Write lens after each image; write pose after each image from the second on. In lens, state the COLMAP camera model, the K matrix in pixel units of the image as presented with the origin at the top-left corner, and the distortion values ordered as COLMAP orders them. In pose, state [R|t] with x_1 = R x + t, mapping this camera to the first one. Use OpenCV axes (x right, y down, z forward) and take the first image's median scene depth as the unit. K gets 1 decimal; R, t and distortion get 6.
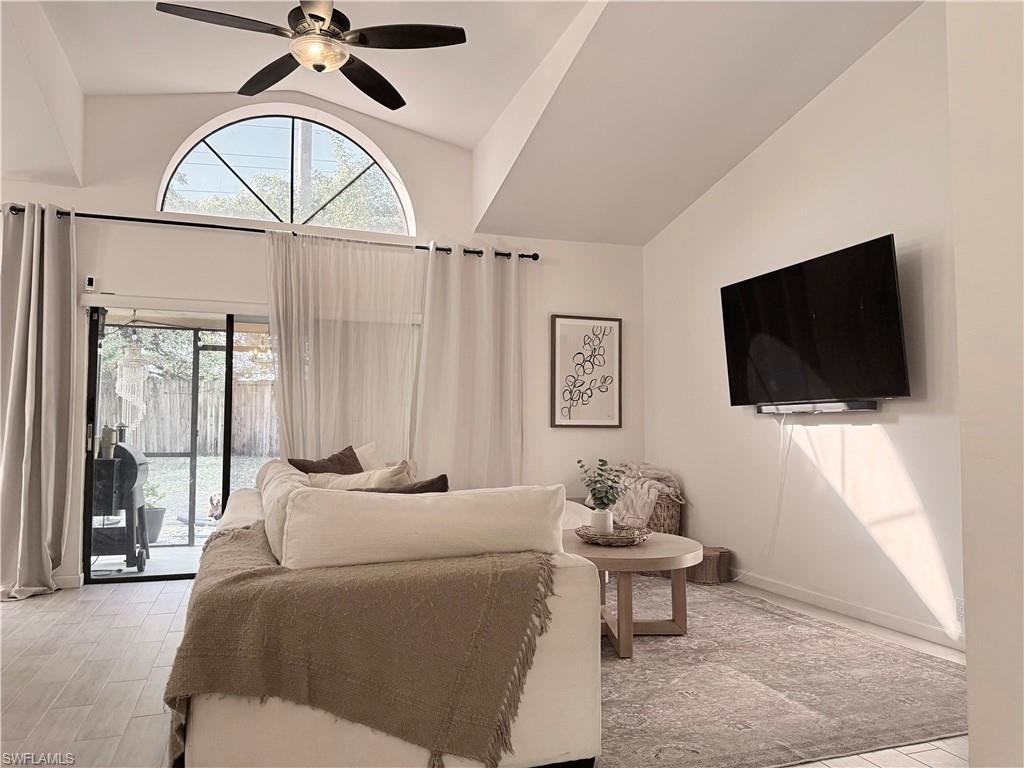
lens RADIAL K [[717.2, 0, 512.0], [0, 717.2, 384.0], [0, 0, 1]] dist [0.144926, -0.272379]
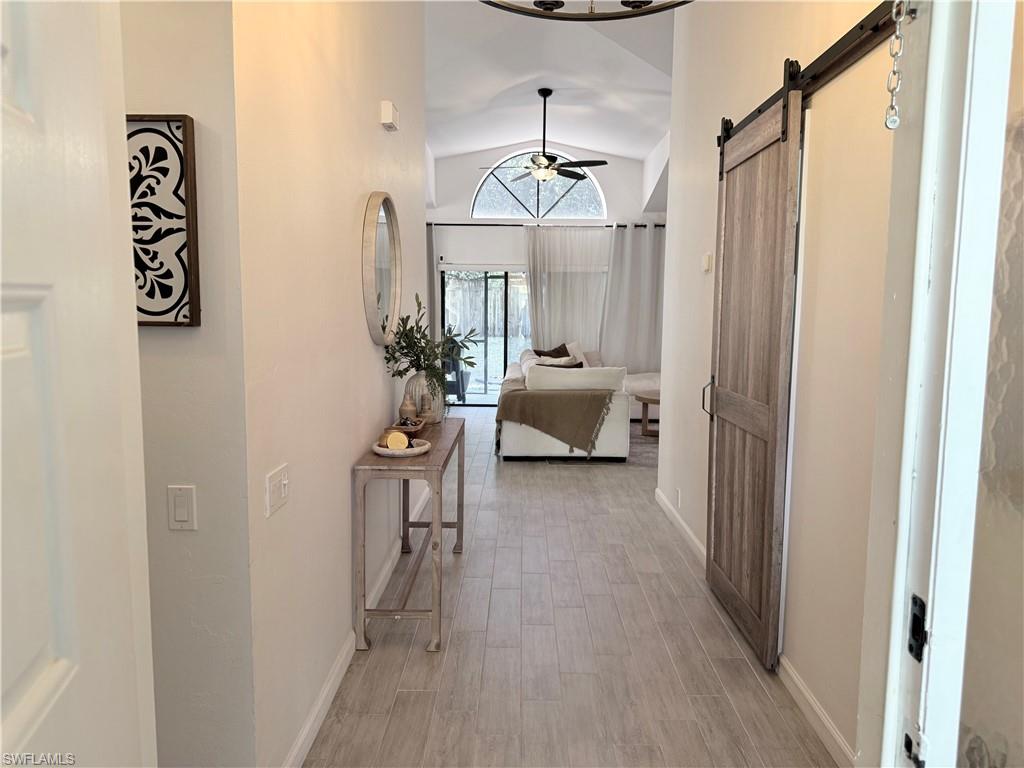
lens RADIAL K [[728.5, 0, 512.0], [0, 728.5, 384.0], [0, 0, 1]] dist [0.006161, -0.004907]
pose [[0.937099, 0.046594, -0.345940, 0.301310], [0.014758, 0.984877, 0.172628, -0.132831], [0.348752, -0.166874, 0.922239, -0.809770]]
